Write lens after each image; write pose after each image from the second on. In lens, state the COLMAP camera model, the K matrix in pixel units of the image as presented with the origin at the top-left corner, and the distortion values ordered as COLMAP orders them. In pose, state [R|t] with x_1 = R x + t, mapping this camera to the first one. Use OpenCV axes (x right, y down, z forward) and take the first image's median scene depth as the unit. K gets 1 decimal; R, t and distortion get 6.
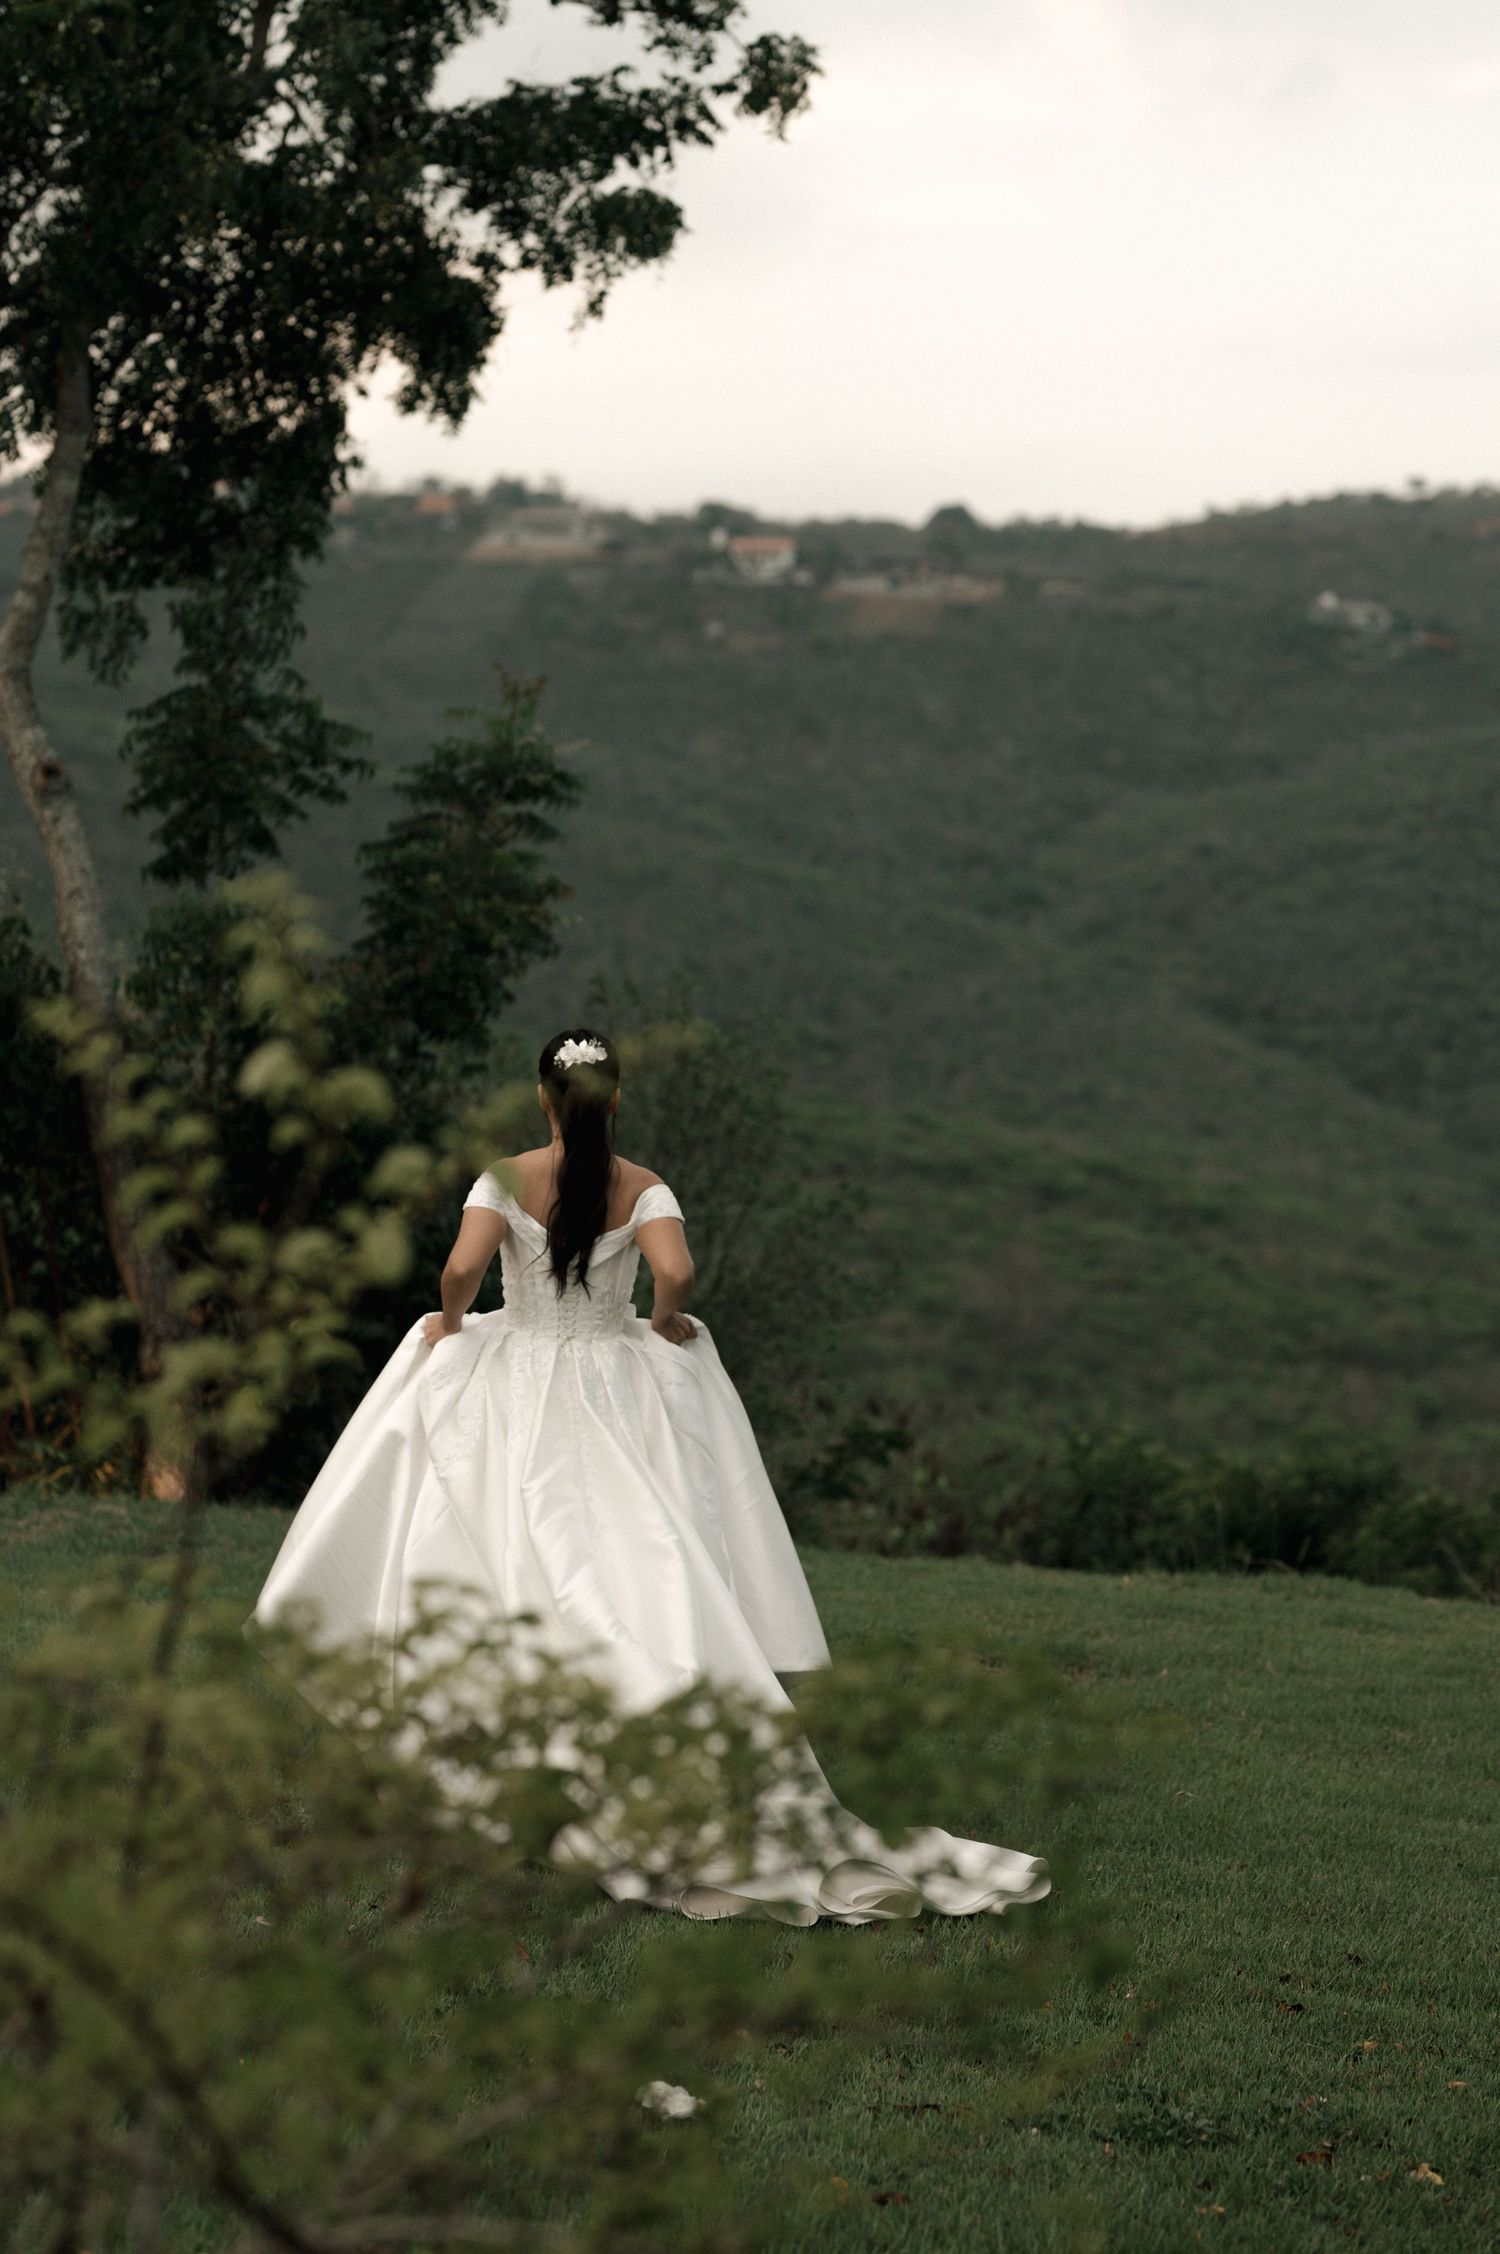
lens RADIAL K [[5861.9, 0, 750.0], [0, 5861.9, 1127.0], [0, 0, 1]] dist [-0.040907, -0.815405]
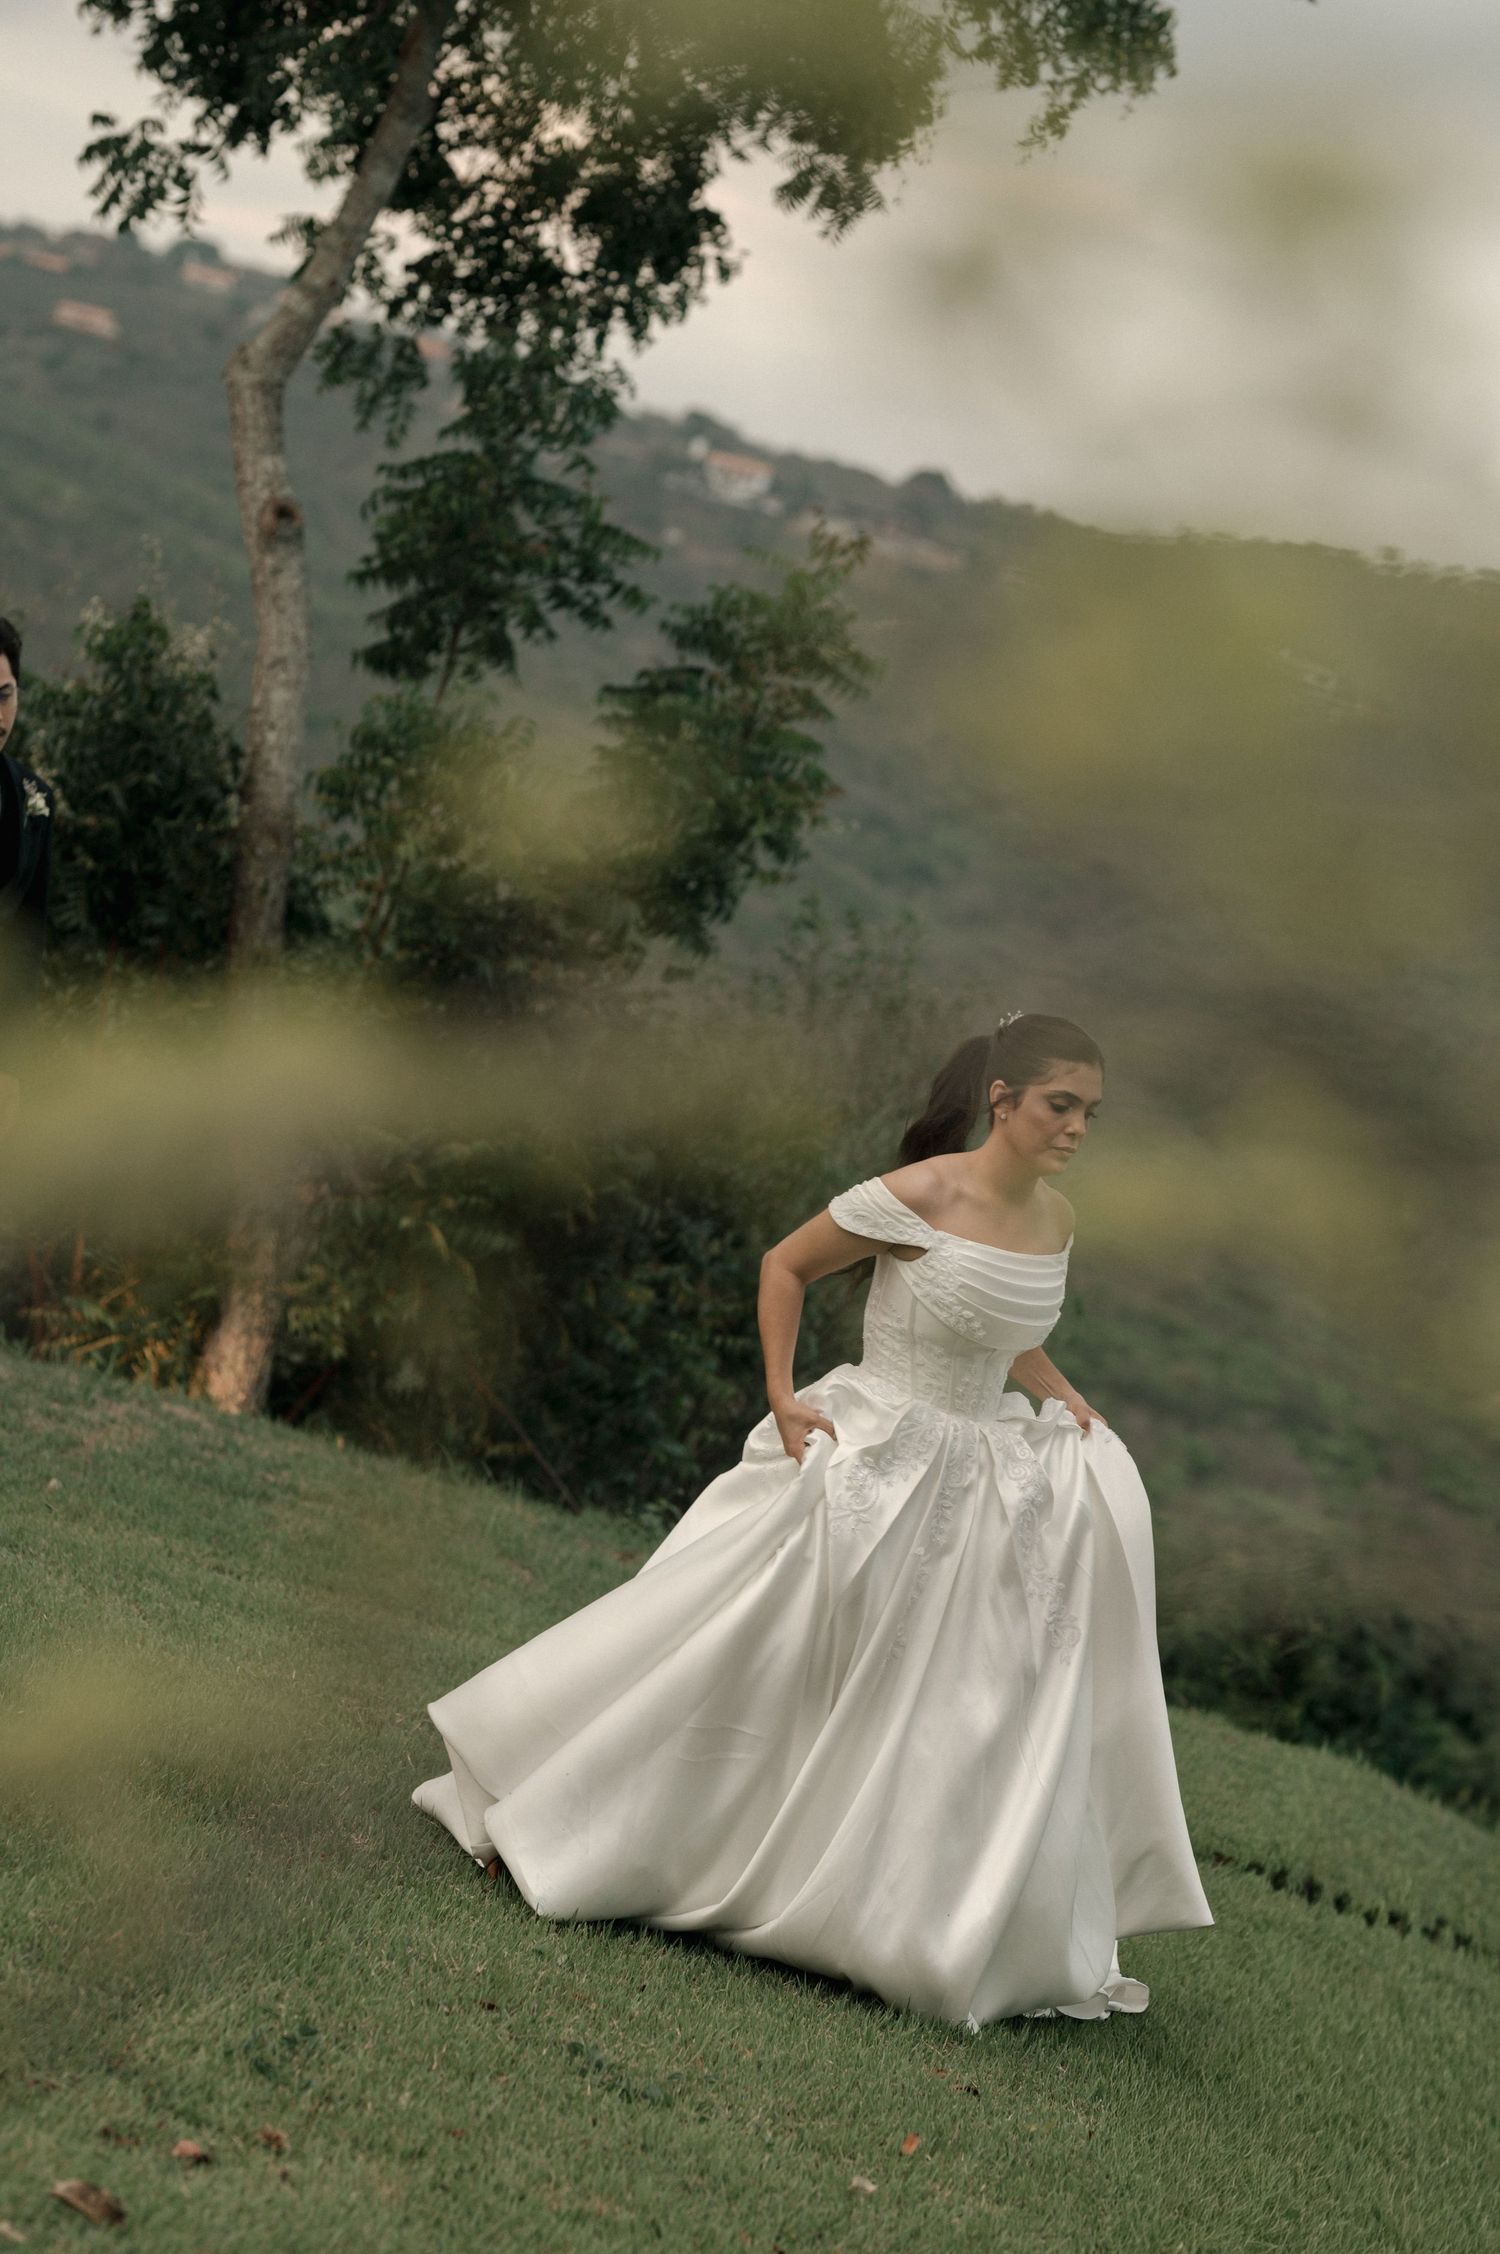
lens RADIAL K [[5298.5, 0, 750.0], [0, 5298.5, 1127.0], [0, 0, 1]] dist [-0.064170, -0.169979]
pose [[0.971473, 0.224610, 0.076097, -0.092255], [-0.225971, 0.974086, 0.009664, 0.001681], [-0.071954, -0.026584, 0.997054, 0.246892]]
